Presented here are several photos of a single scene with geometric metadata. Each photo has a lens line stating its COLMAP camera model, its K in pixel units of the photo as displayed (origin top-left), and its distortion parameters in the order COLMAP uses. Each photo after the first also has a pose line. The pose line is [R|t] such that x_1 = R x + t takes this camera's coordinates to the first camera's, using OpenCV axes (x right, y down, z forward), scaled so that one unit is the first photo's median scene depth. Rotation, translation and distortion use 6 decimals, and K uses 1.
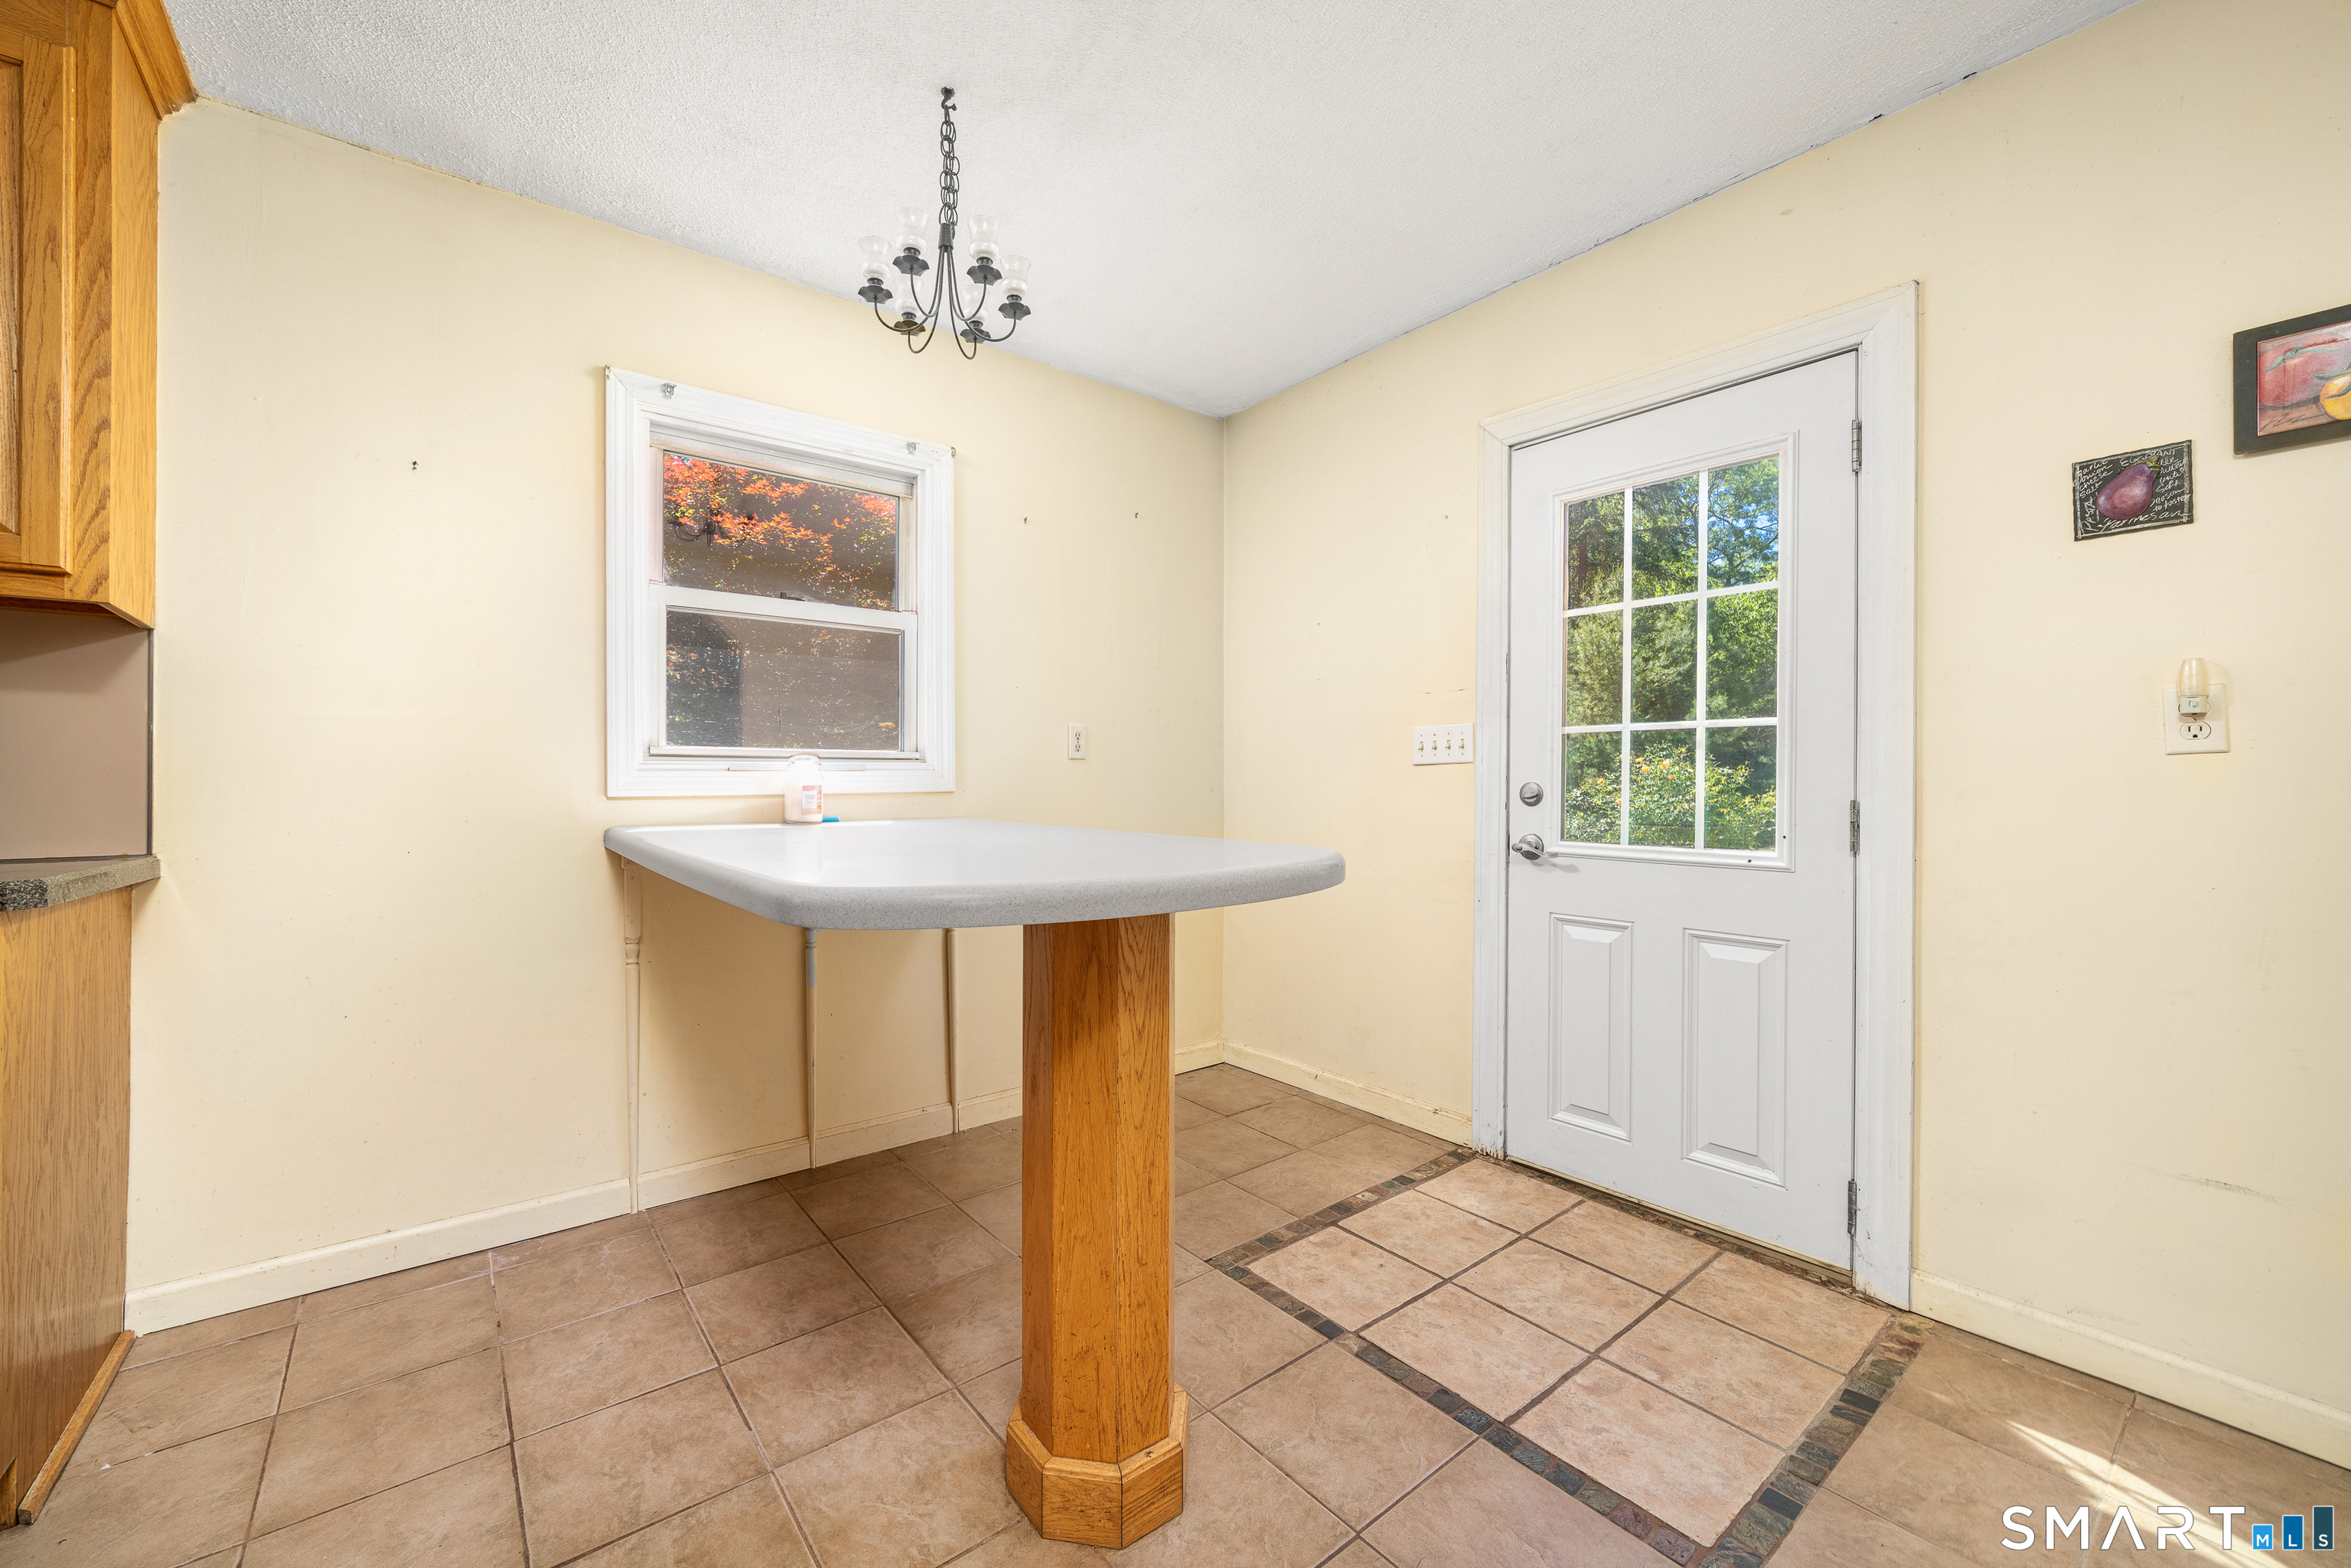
lens RADIAL K [[914.0, 0, 1125.3], [0, 914.0, 782.7], [0, 0, 1]] dist [-0.001349, -0.000430]
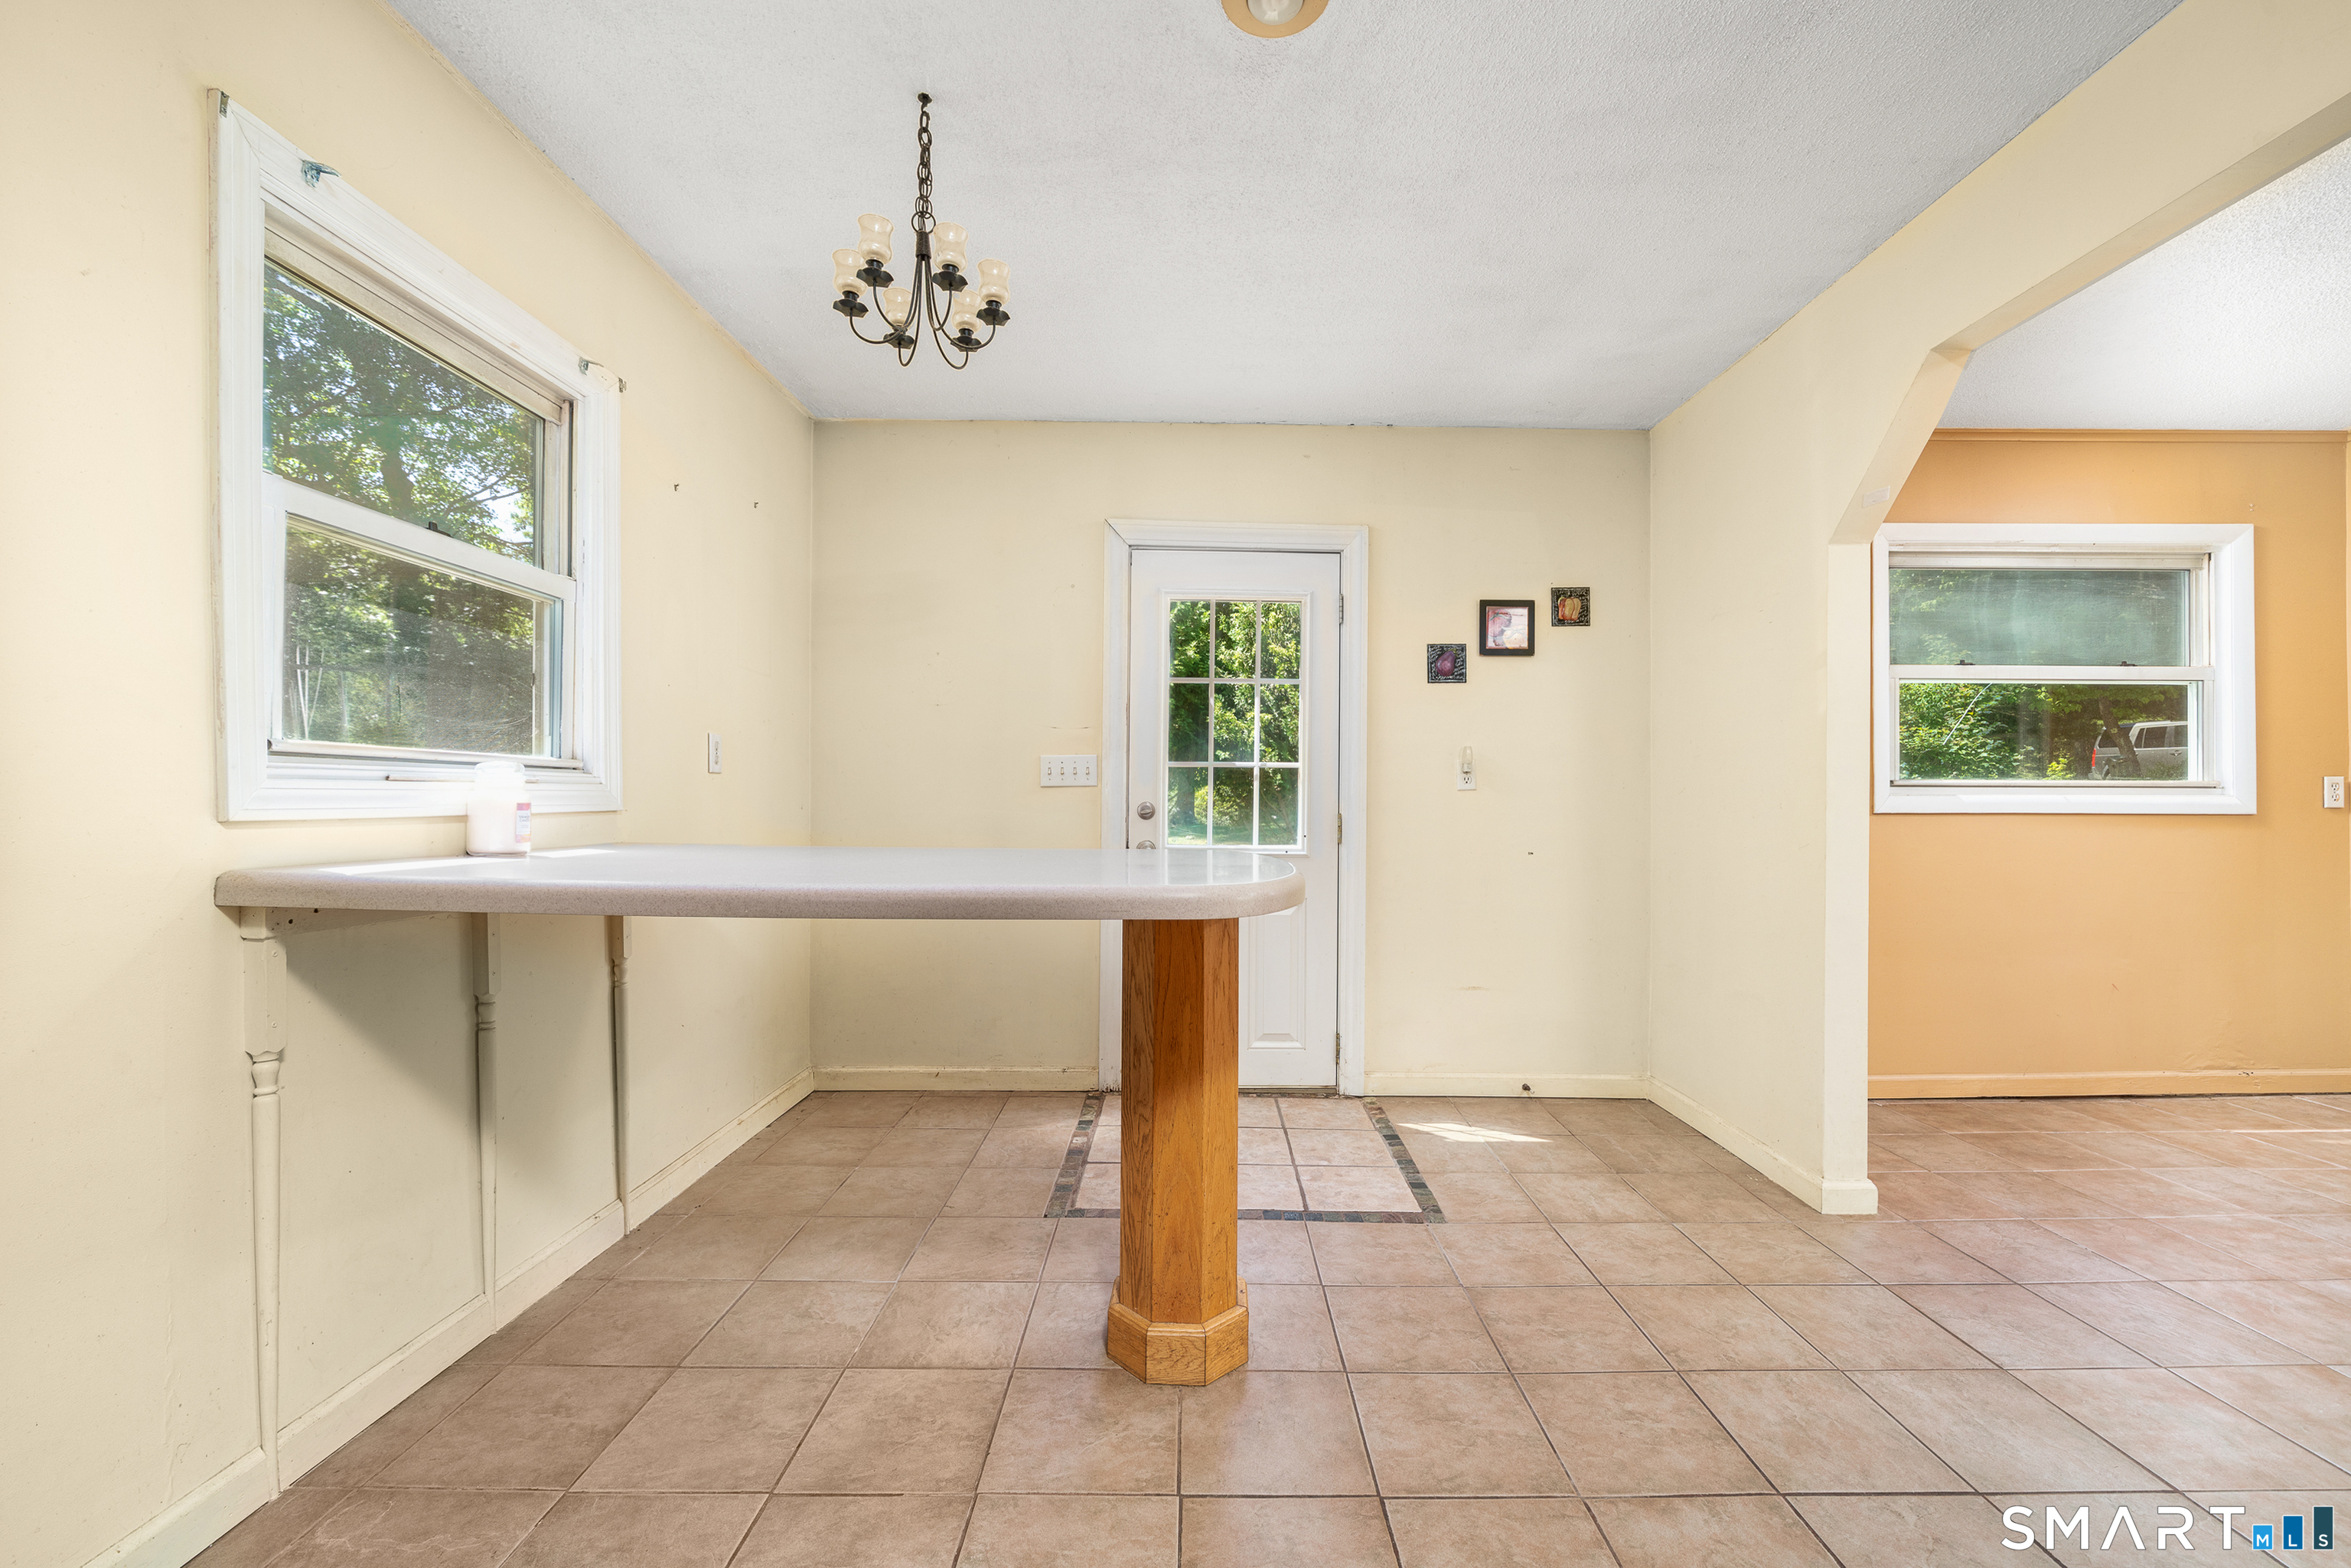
lens RADIAL K [[939.4, 0, 1211.2], [0, 939.4, 801.7], [0, 0, 1]] dist [-0.001525, 0.000037]
pose [[0.590352, 0.003804, 0.807137, -0.731680], [-0.006212, 0.999981, -0.000170, -0.000885], [-0.807122, -0.004914, 0.590365, 0.133003]]
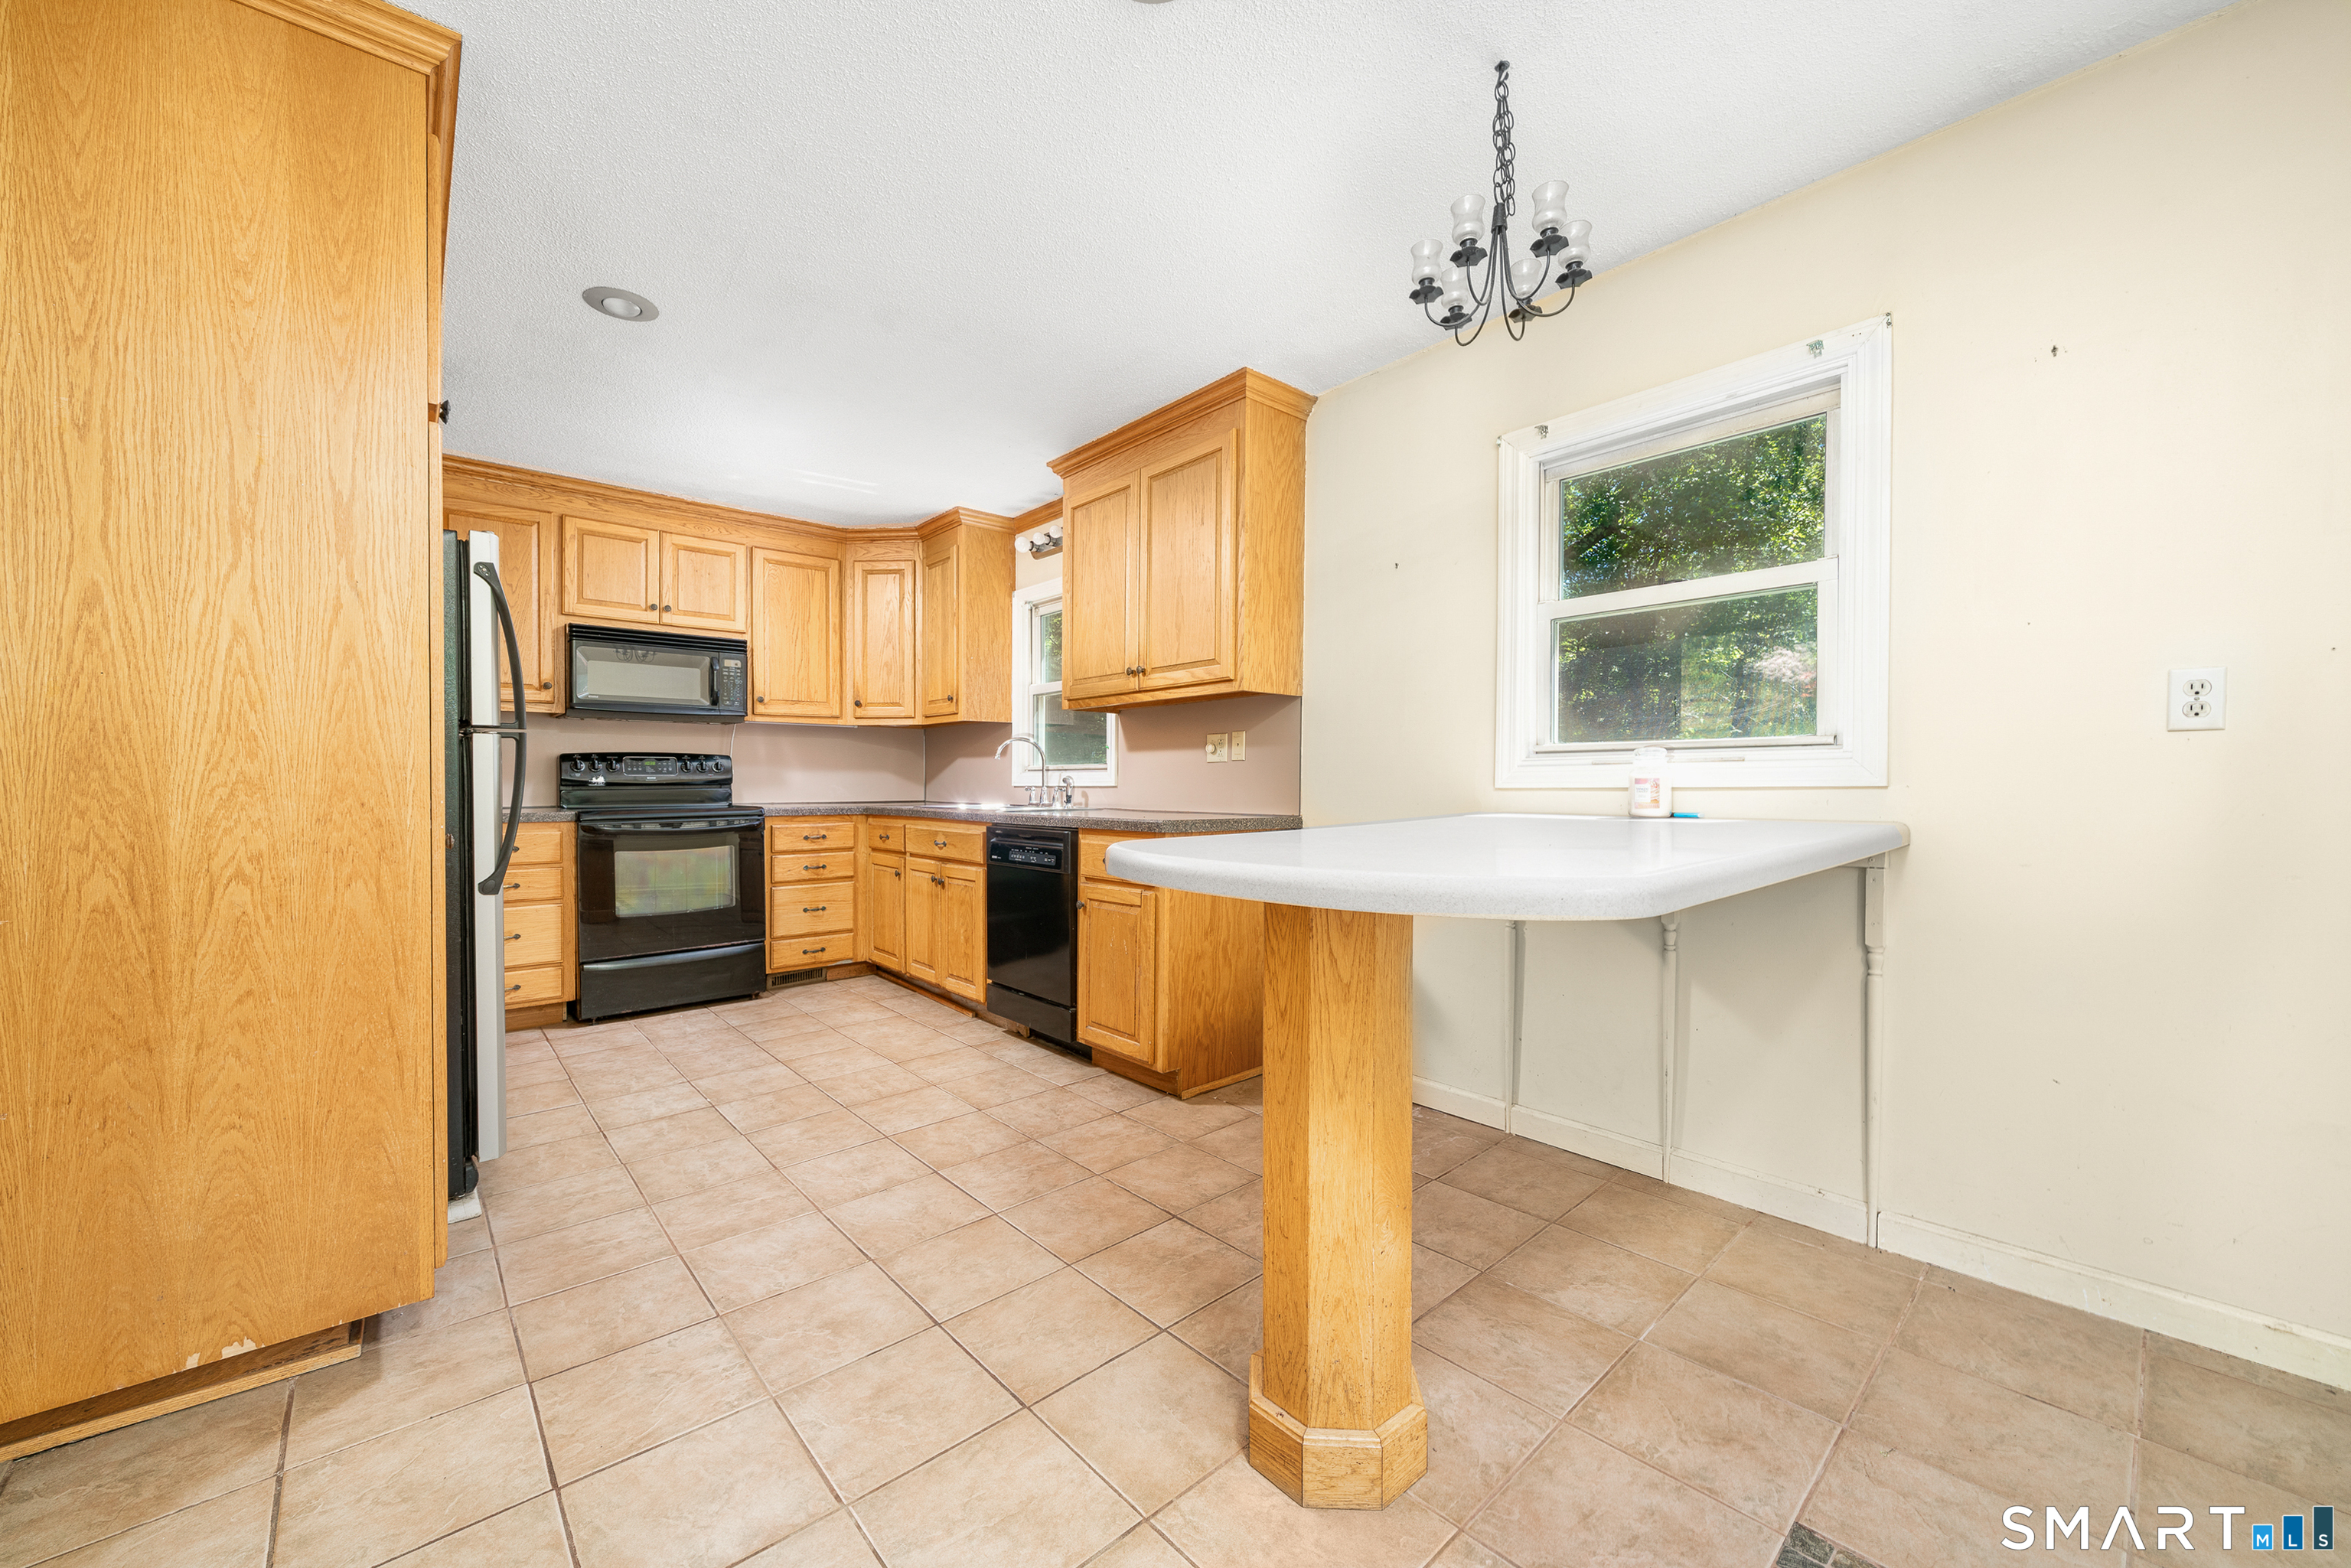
lens RADIAL K [[898.5, 0, 1175.6], [0, 898.5, 792.1], [0, 0, 1]] dist [-0.000823, 0.000172]
pose [[0.073040, 0.013088, -0.997243, 0.660121], [0.003318, 0.999905, 0.013366, 0.002986], [0.997324, -0.004285, 0.072989, 0.515381]]
